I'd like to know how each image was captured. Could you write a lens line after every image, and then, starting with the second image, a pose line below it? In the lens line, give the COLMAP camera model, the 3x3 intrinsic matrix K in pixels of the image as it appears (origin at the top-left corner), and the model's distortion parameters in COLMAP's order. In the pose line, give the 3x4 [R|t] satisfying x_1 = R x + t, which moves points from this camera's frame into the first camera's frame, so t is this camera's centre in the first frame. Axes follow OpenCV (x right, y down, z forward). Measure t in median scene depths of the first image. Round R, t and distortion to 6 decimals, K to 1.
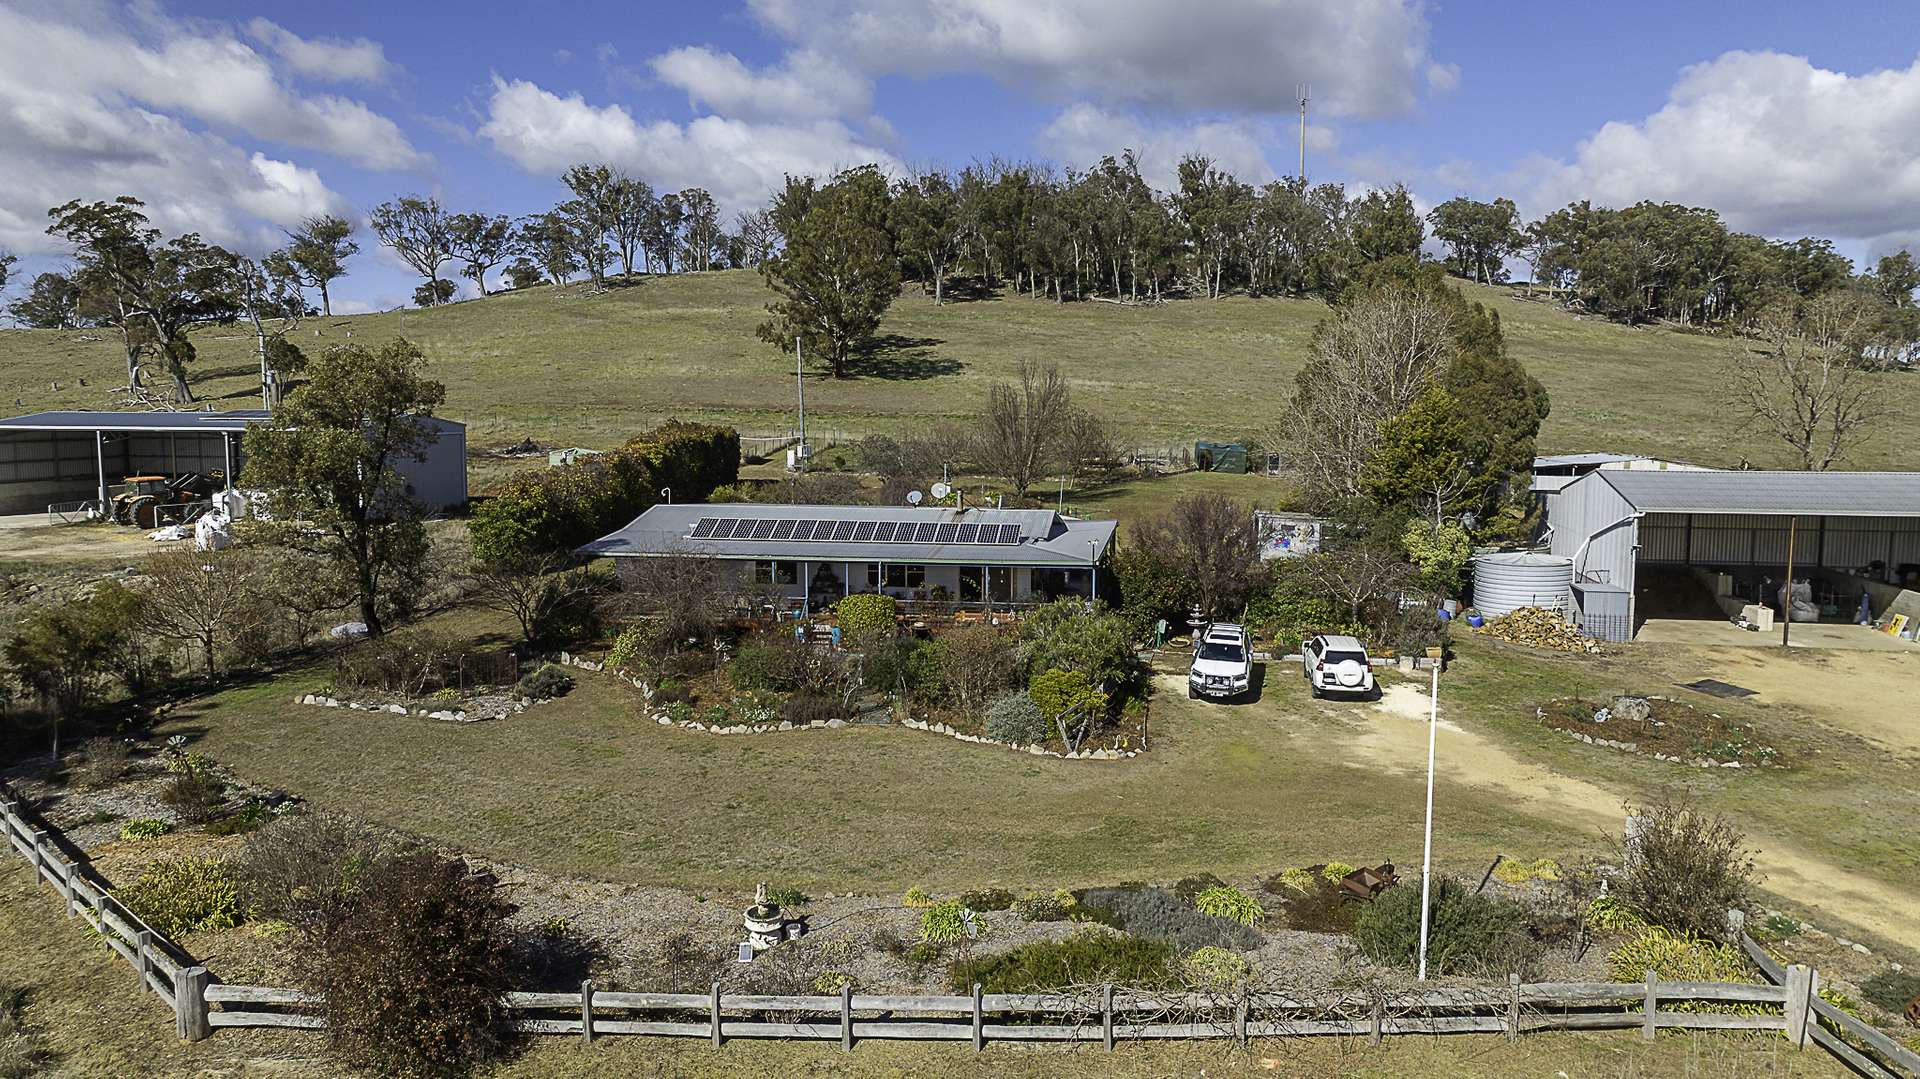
lens RADIAL K [[1366.4, 0, 960.0], [0, 1366.4, 554.4], [0, 0, 1]] dist [-0.092073, 0.120852]
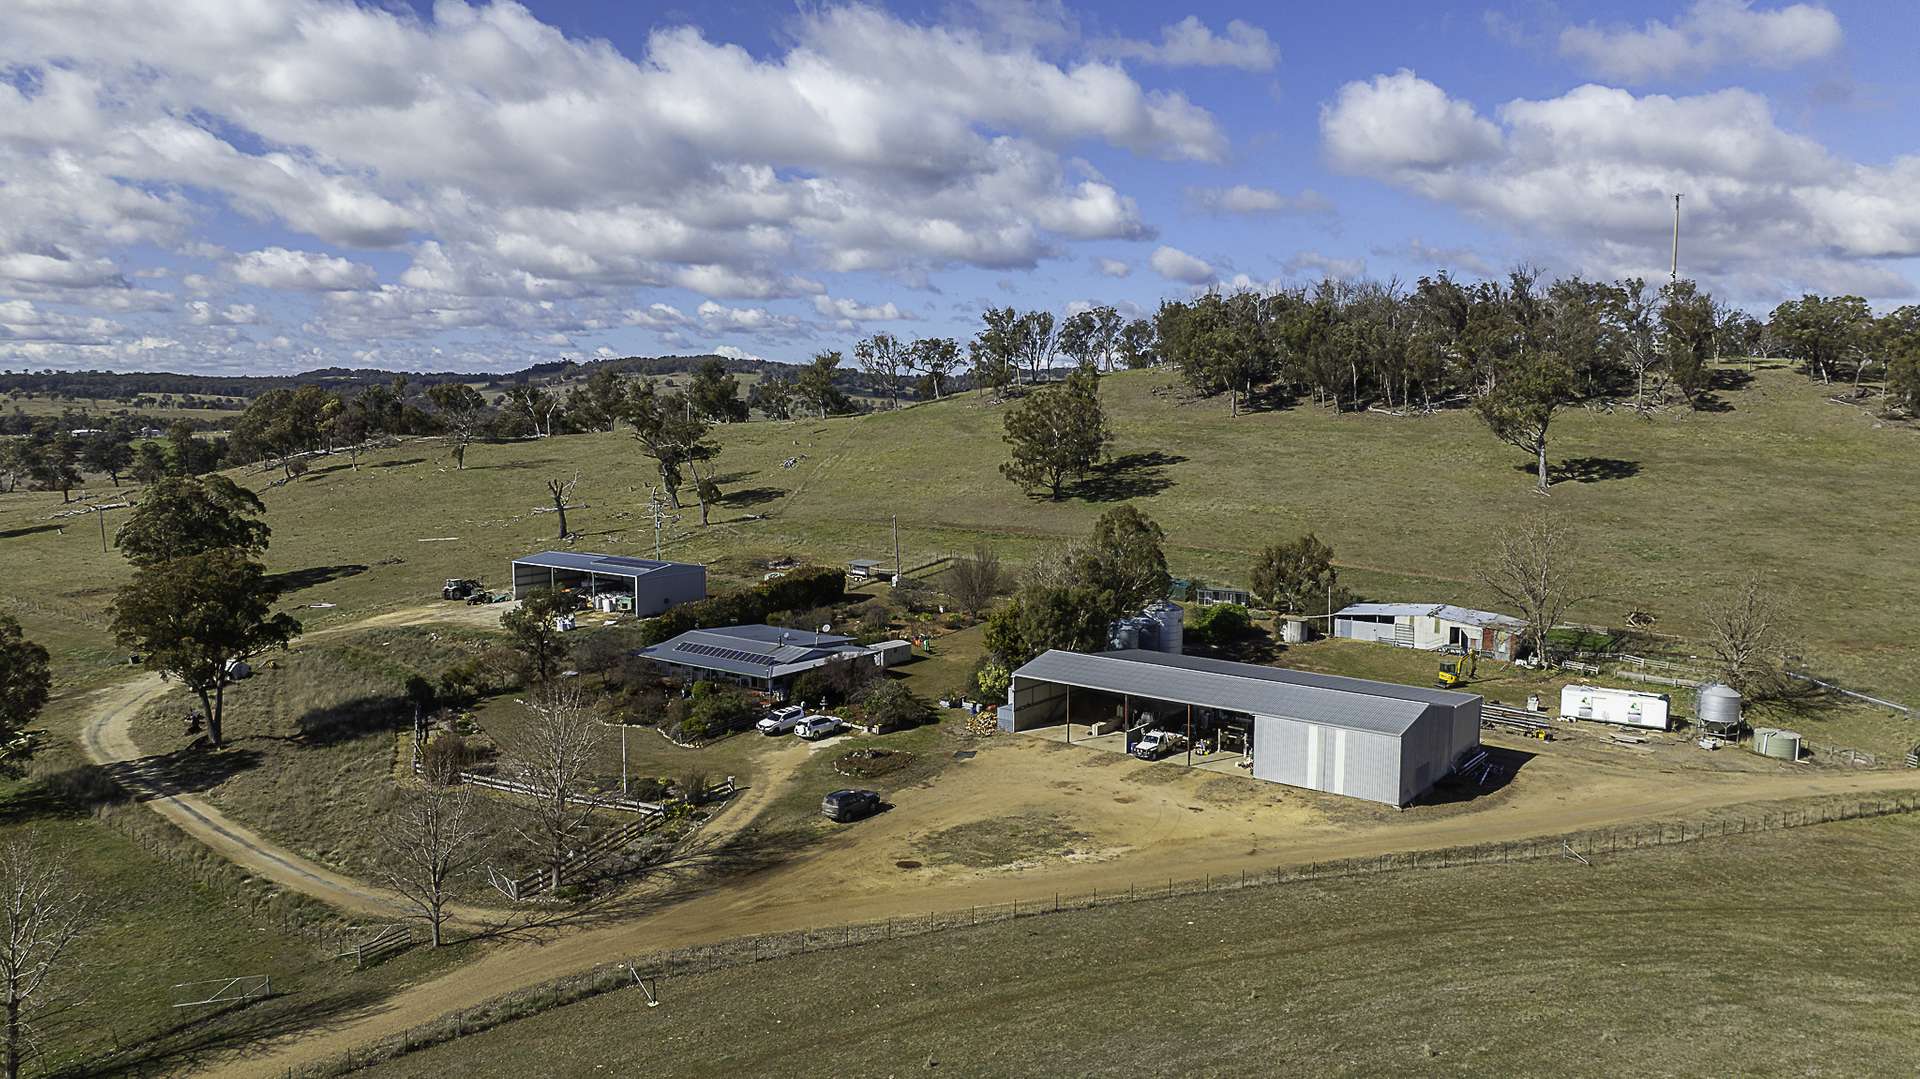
lens RADIAL K [[1346.8, 0, 960.0], [0, 1346.8, 539.5], [0, 0, 1]] dist [0.005617, 0.000398]
pose [[0.892364, 0.048197, -0.448736, 0.519264], [-0.051924, 0.998643, 0.004004, -0.094540], [0.448320, 0.019727, 0.893656, -0.384435]]
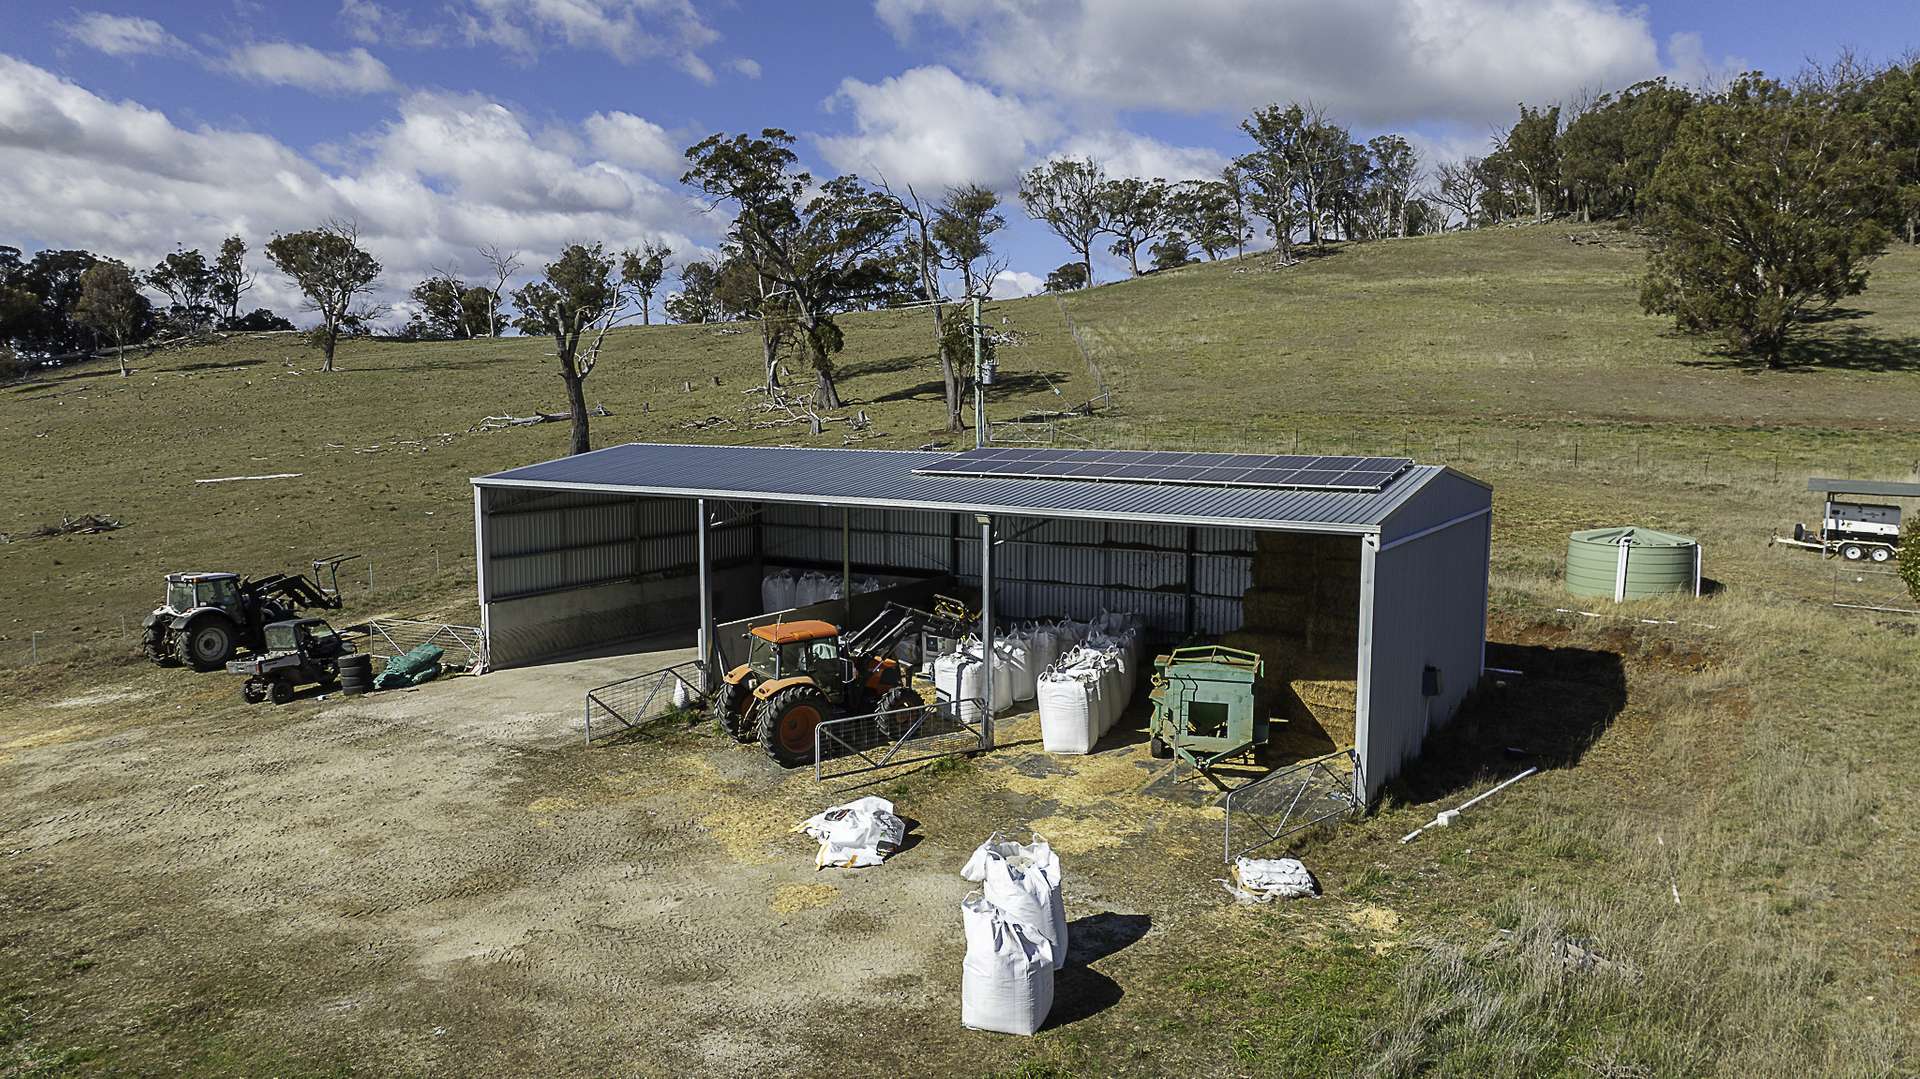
lens RADIAL K [[1346.8, 0, 960.0], [0, 1346.8, 539.5], [0, 0, 1]] dist [0.005617, 0.000398]
pose [[0.918075, 0.039337, -0.394449, -0.202895], [-0.041837, 0.999122, 0.002265, -0.042615], [0.394192, 0.014423, 0.918915, 0.326467]]
